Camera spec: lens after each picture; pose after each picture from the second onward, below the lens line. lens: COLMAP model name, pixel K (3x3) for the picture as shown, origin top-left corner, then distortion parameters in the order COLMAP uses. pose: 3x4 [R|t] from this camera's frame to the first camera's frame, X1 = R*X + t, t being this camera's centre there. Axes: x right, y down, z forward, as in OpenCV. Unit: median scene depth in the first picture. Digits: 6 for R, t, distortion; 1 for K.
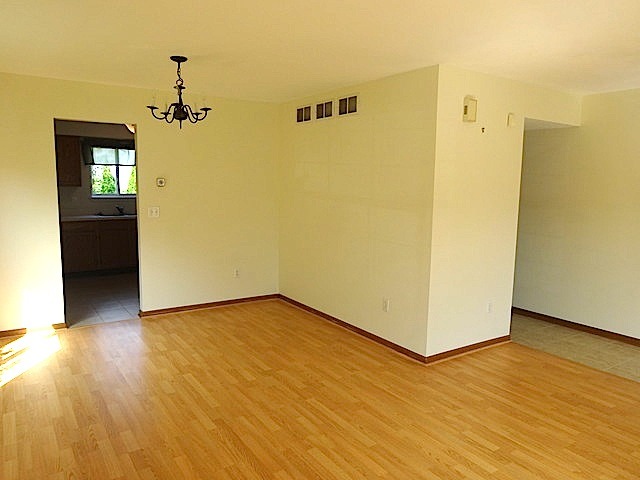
lens RADIAL K [[474.0, 0, 320.4], [0, 474.0, 239.9], [0, 0, 1]] dist [-0.001075, -0.005514]
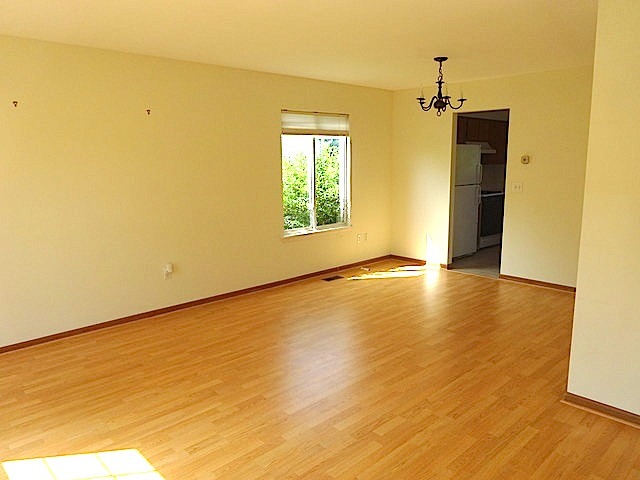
lens RADIAL K [[474.0, 0, 320.9], [0, 474.0, 240.0], [0, 0, 1]] dist [-0.001075, -0.005514]
pose [[0.175114, 0.154612, -0.972332, 0.911829], [-0.116524, 0.983906, 0.135467, -0.047451], [0.977628, 0.089578, 0.190311, 0.495607]]
